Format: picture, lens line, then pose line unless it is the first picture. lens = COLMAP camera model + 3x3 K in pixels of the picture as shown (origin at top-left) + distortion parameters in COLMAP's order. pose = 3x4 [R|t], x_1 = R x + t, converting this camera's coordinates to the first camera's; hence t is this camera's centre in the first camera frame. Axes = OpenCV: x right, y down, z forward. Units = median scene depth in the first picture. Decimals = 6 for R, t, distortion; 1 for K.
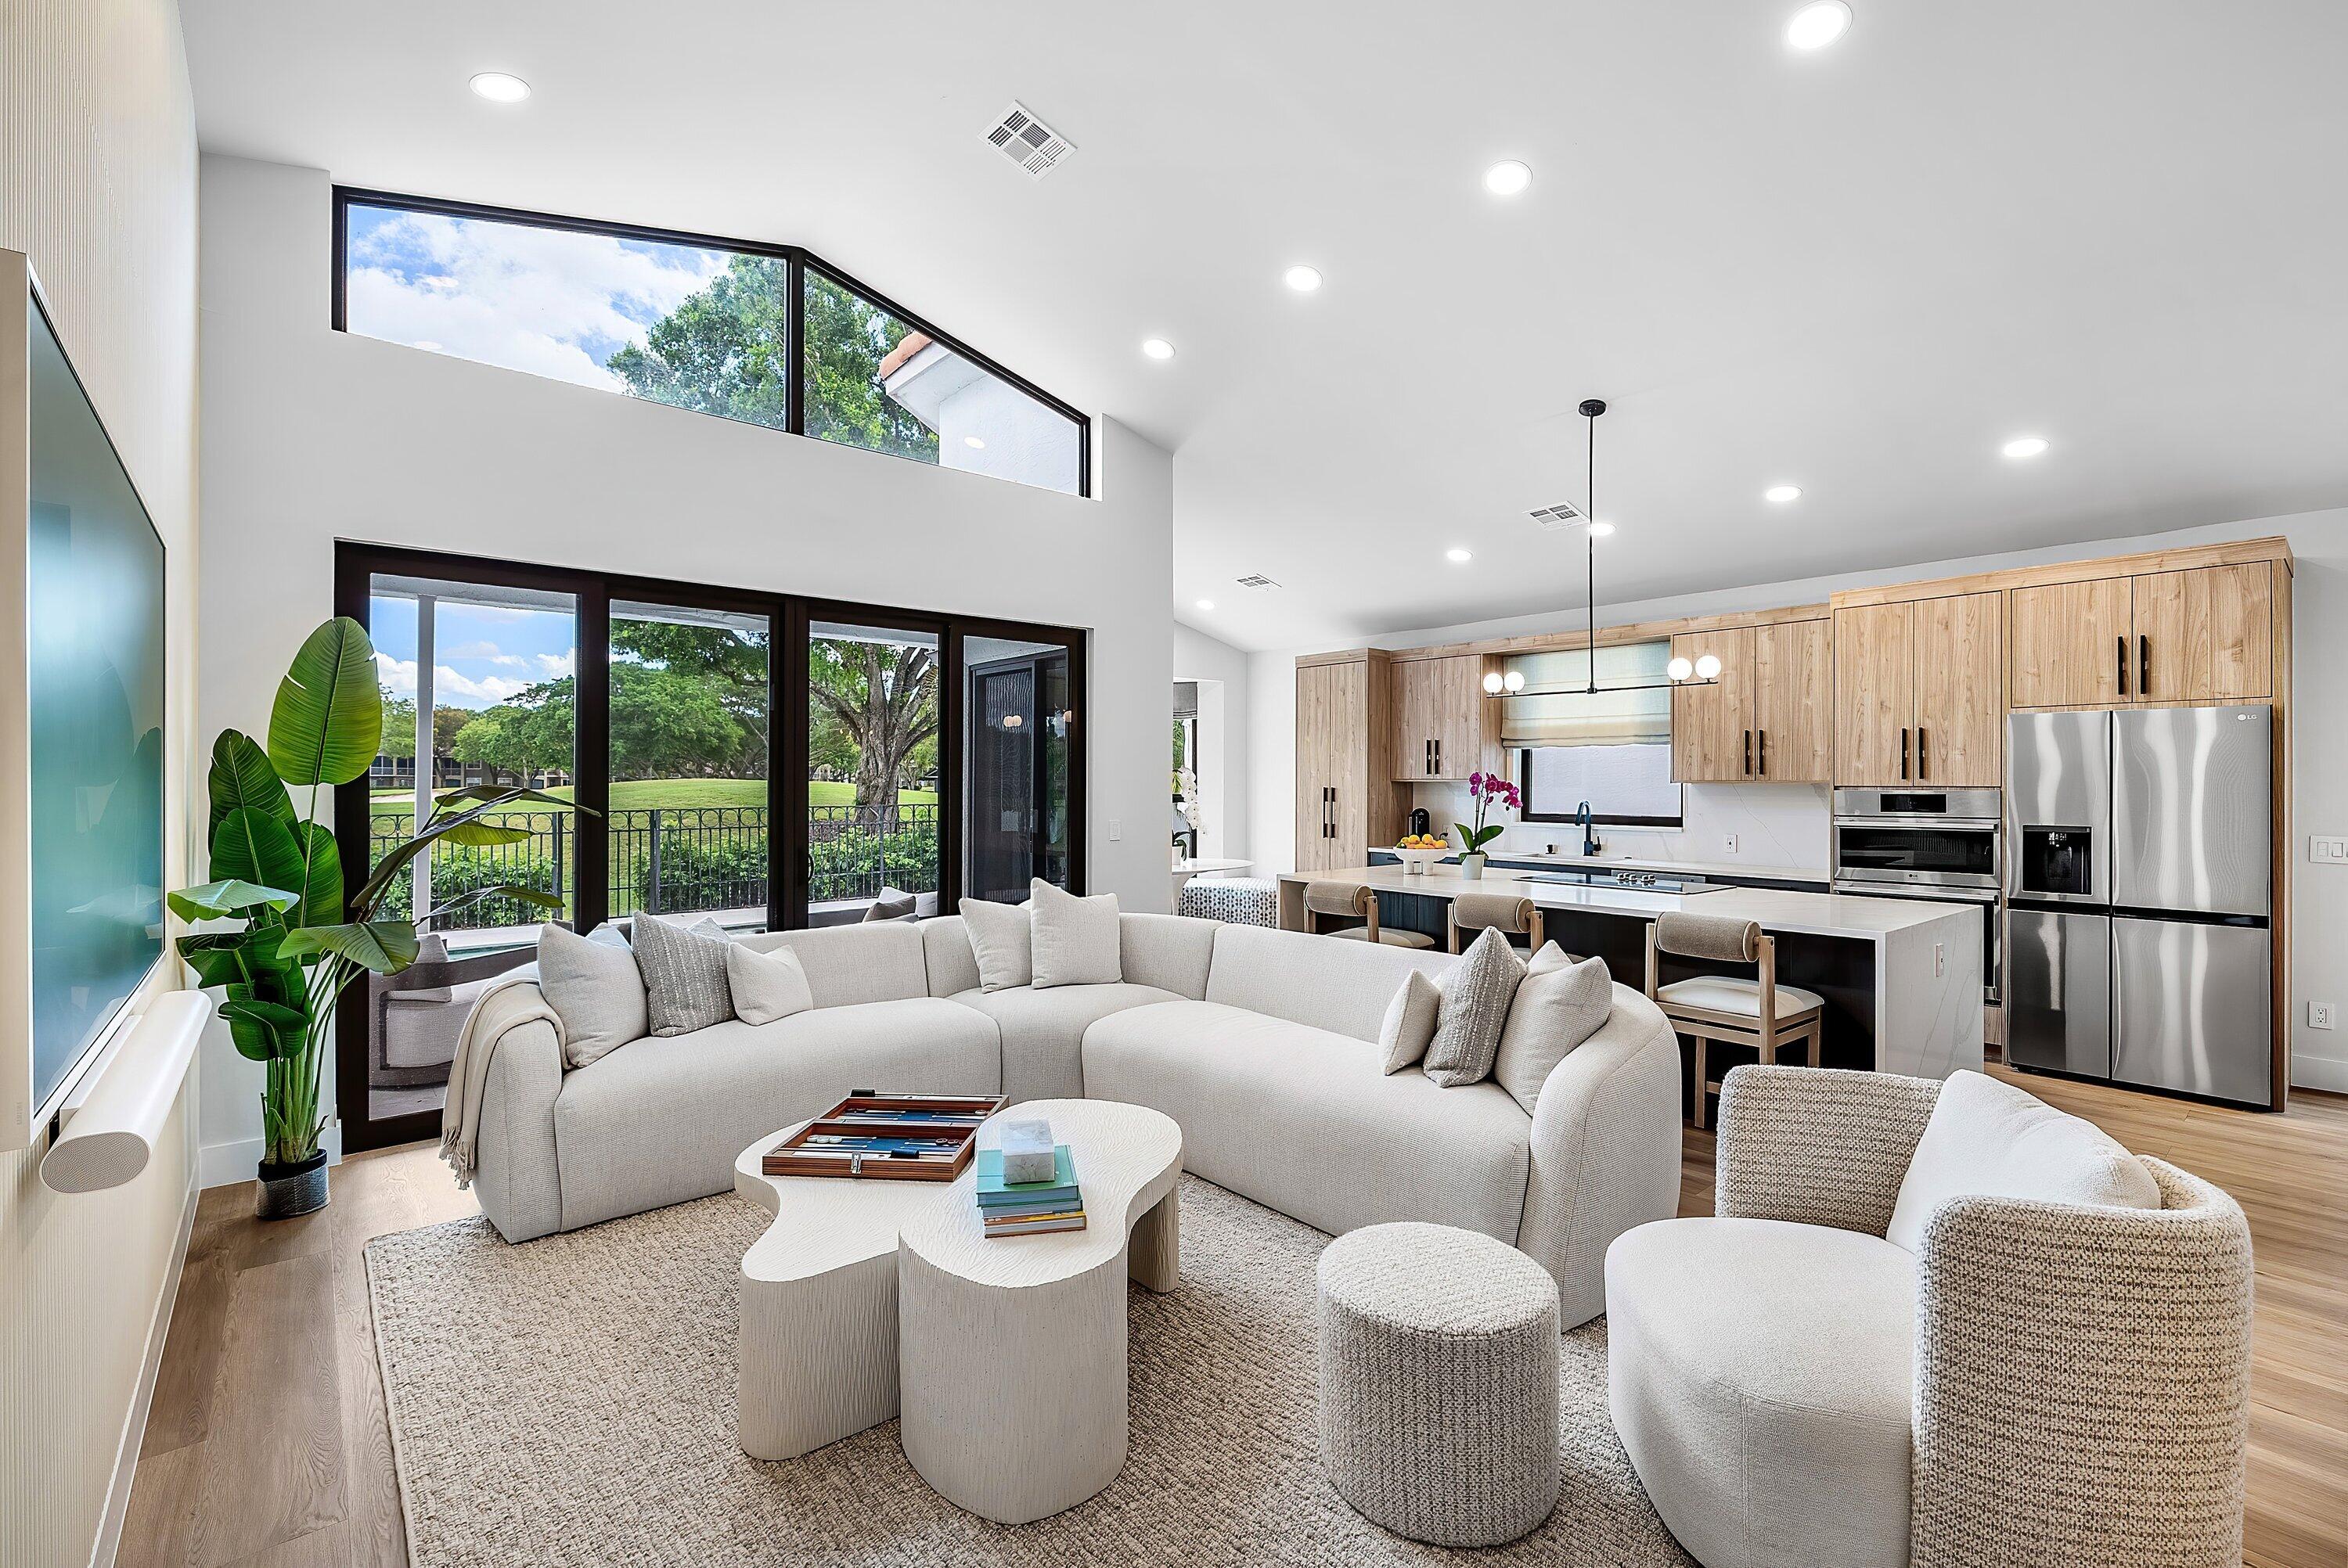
lens RADIAL K [[1045.5, 0, 1184.2], [0, 1045.5, 787.9], [0, 0, 1]] dist [0.000382, 0.000259]
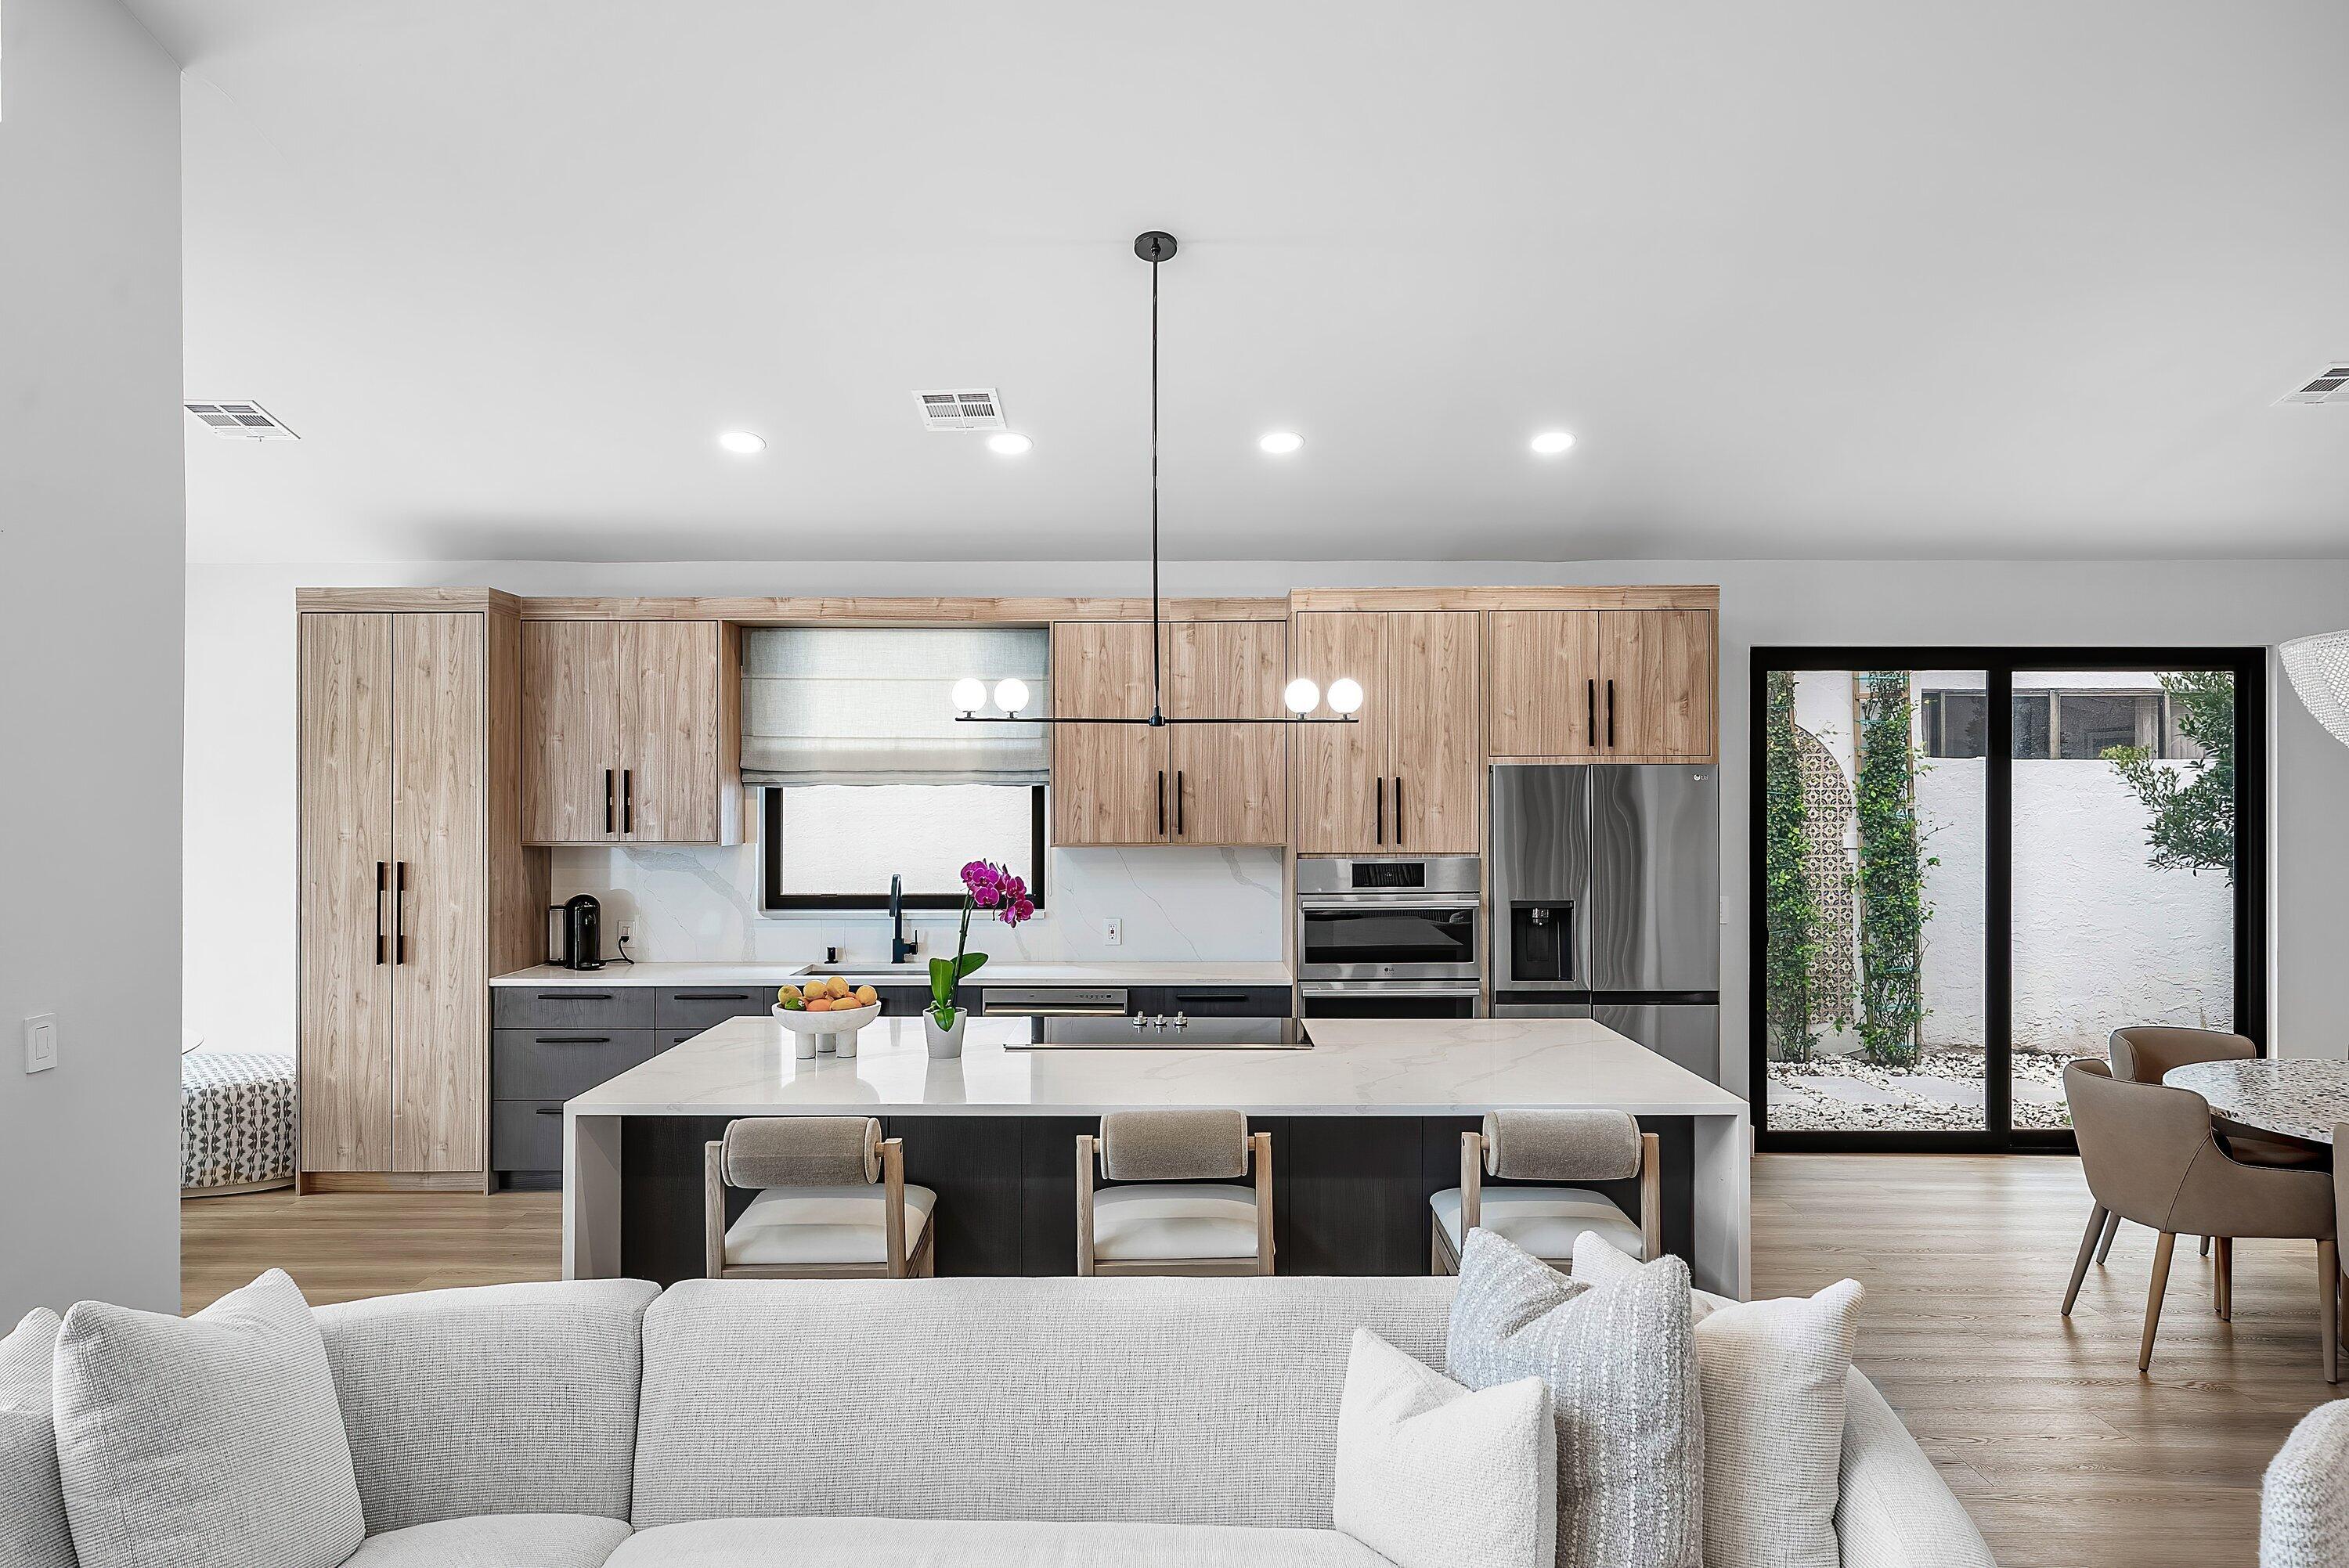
lens RADIAL K [[1464.6, 0, 1194.8], [0, 1464.6, 787.0], [0, 0, 1]] dist [0.005206, 0.002505]
pose [[0.655714, -0.002928, 0.755003, -0.181834], [0.006687, 0.999976, -0.001929, -0.042670], [-0.754980, 0.006313, 0.655718, 0.349645]]
